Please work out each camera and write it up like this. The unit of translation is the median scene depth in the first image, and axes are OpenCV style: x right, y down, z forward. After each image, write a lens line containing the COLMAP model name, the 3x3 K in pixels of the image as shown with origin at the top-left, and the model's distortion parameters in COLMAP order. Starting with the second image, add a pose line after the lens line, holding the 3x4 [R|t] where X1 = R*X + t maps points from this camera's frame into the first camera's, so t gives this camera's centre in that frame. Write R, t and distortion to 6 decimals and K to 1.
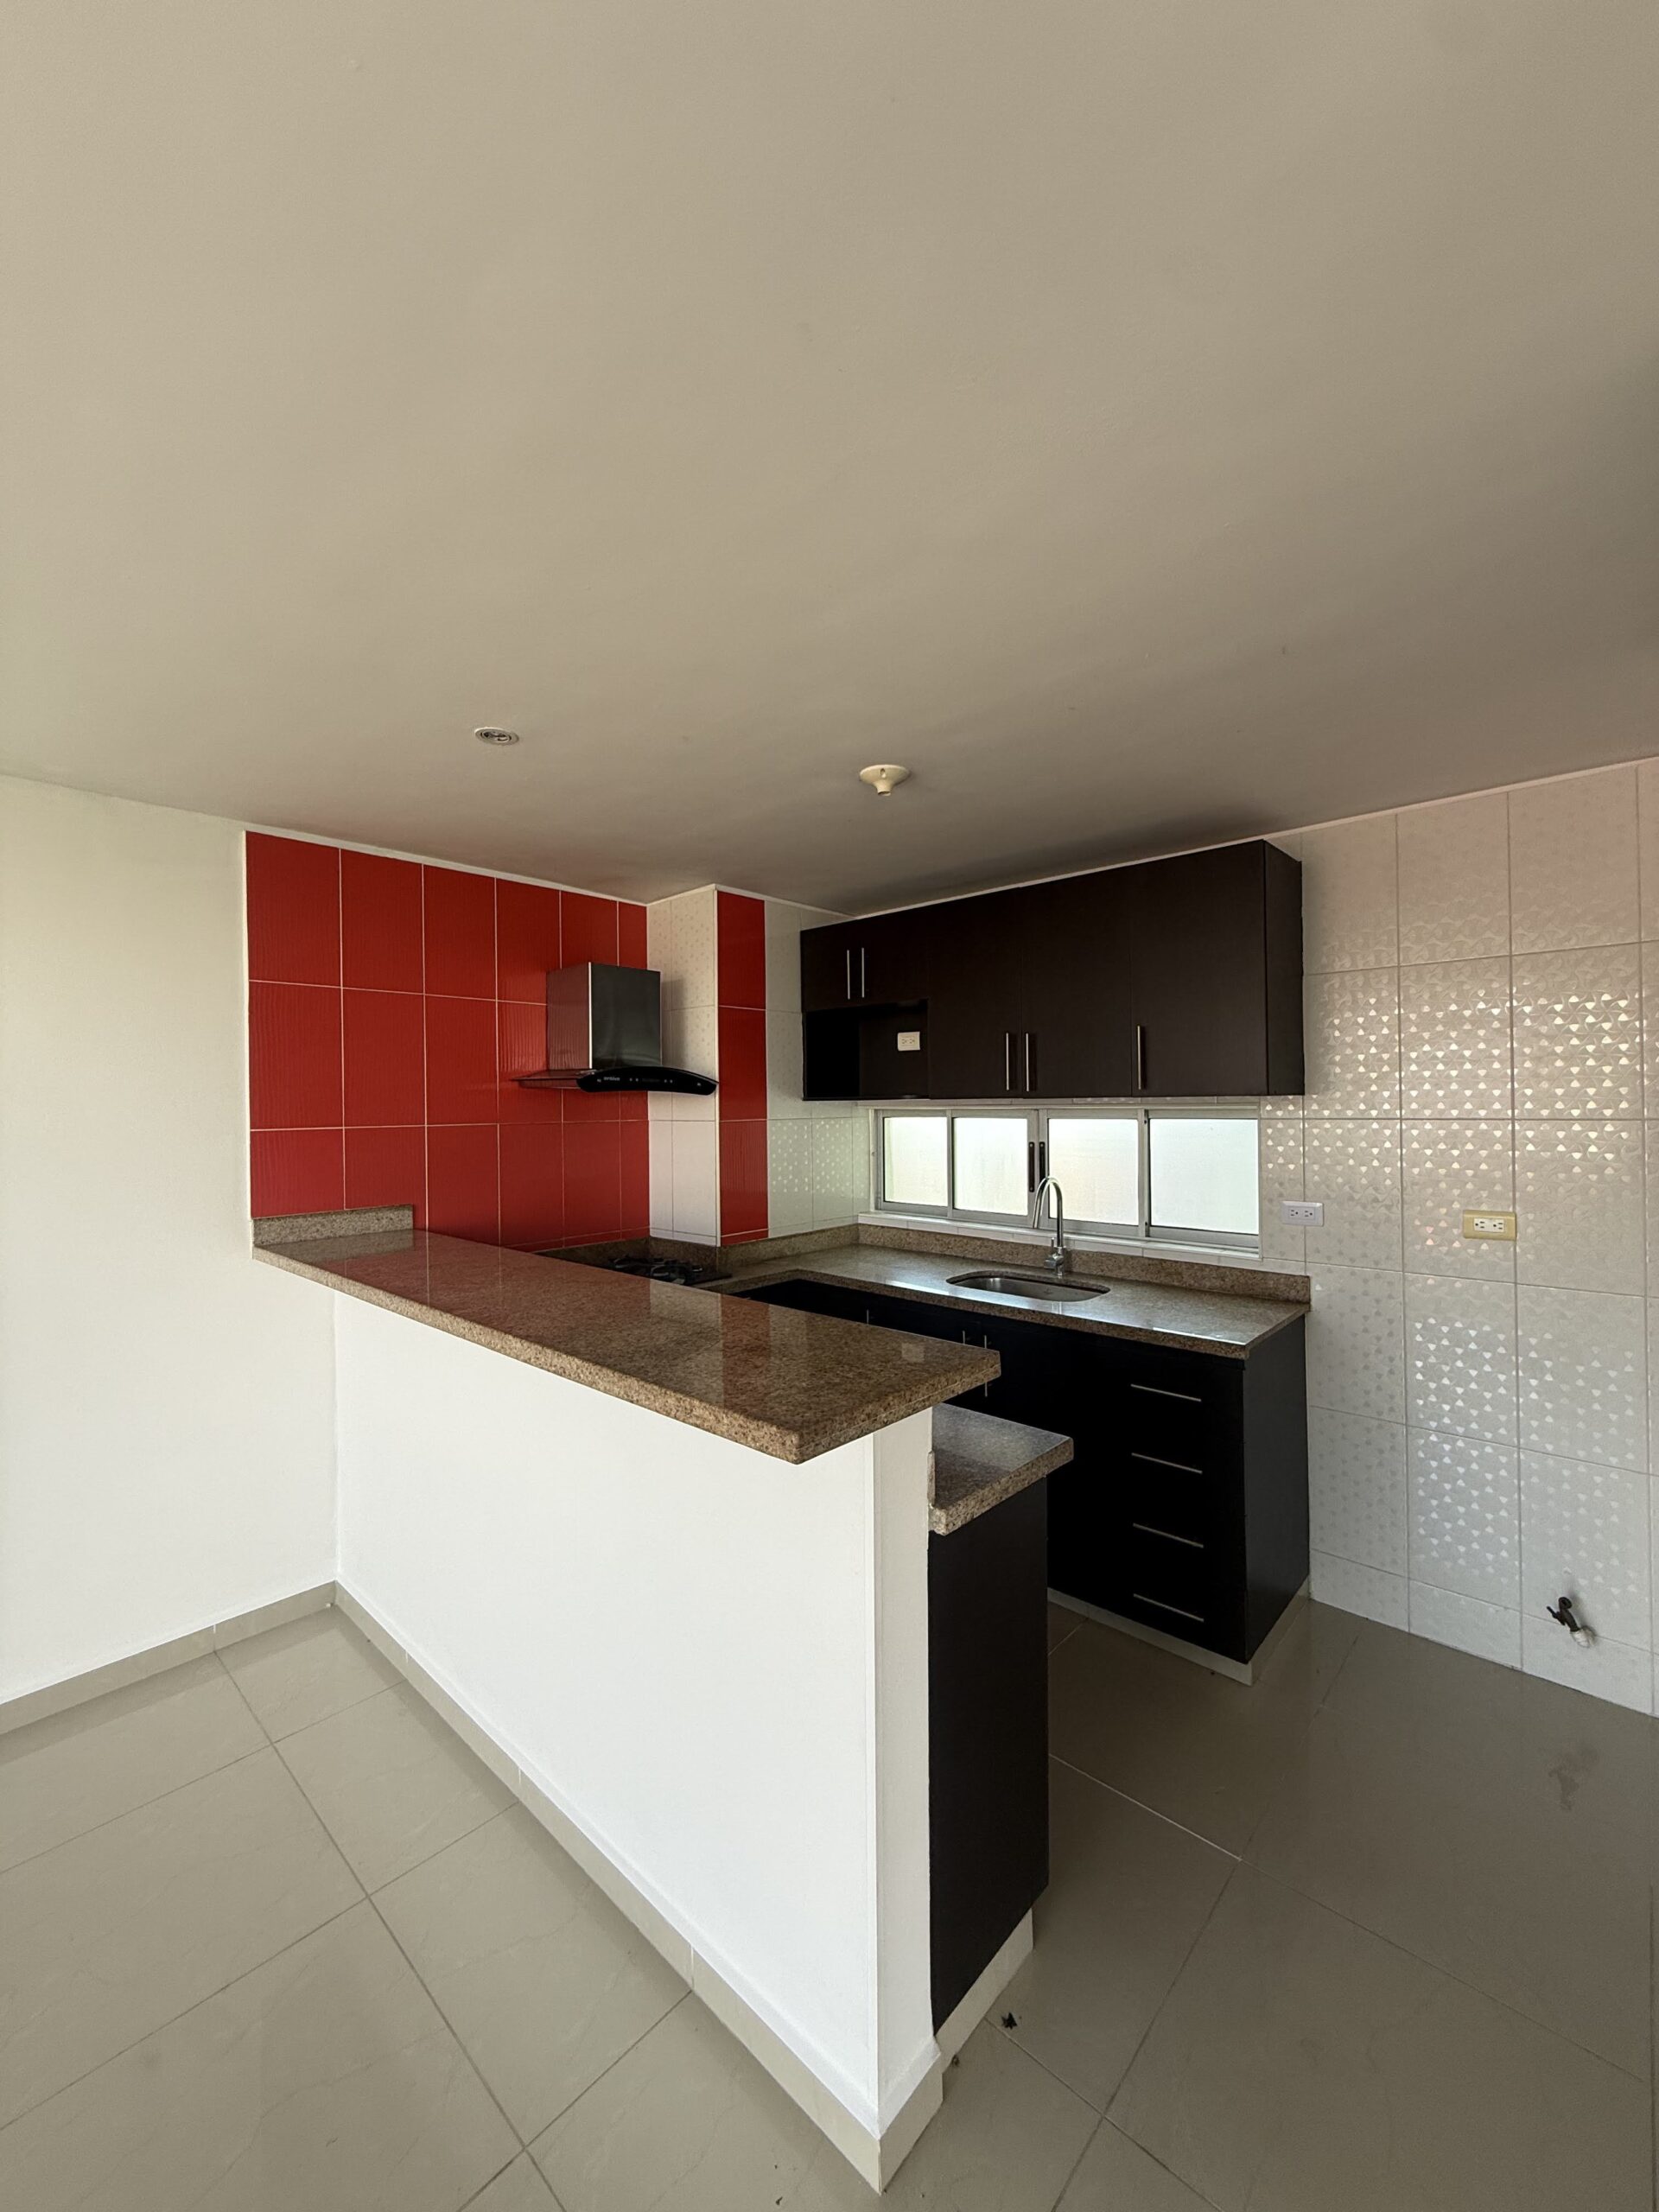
lens RADIAL K [[877.8, 0, 827.0], [0, 877.8, 1102.9], [0, 0, 1]] dist [-0.002040, -0.001077]
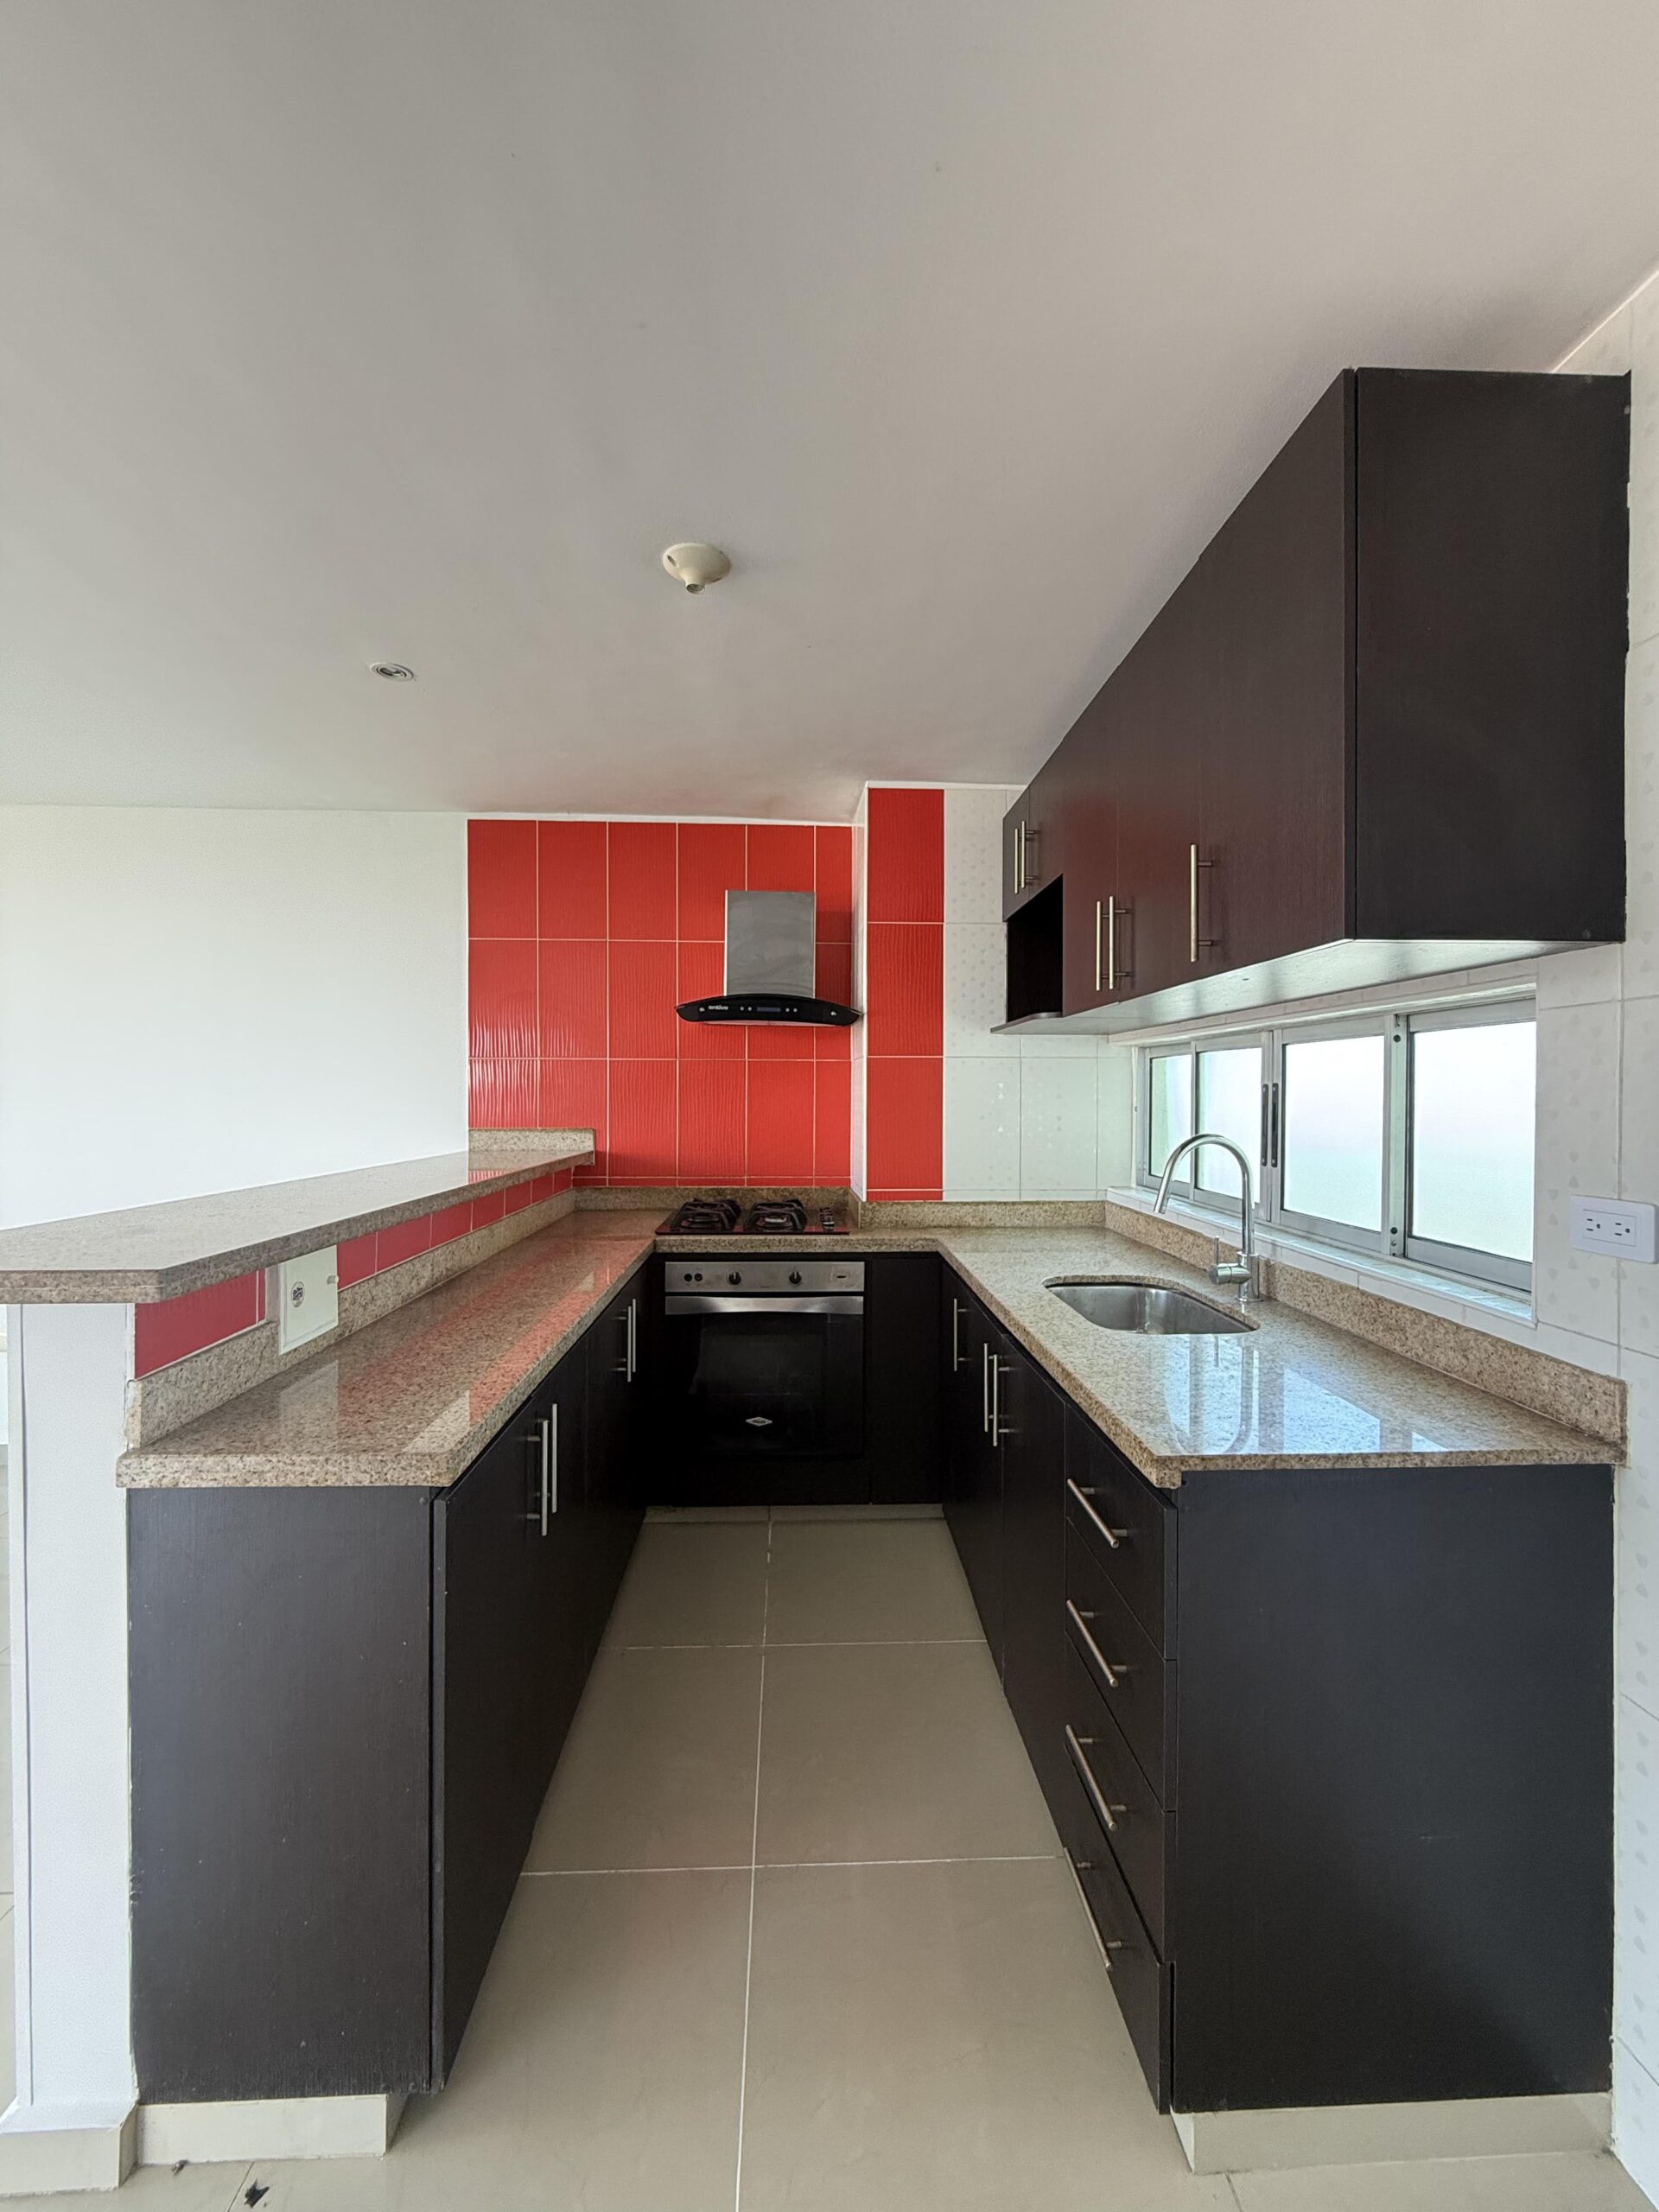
lens RADIAL K [[877.8, 0, 829.1], [0, 877.8, 1100.9], [0, 0, 1]] dist [-0.002040, -0.001077]
pose [[0.711777, 0.018898, -0.702151, 0.506621], [-0.011288, 0.999817, 0.015466, 0.057161], [0.702315, -0.003082, 0.711860, 0.398273]]
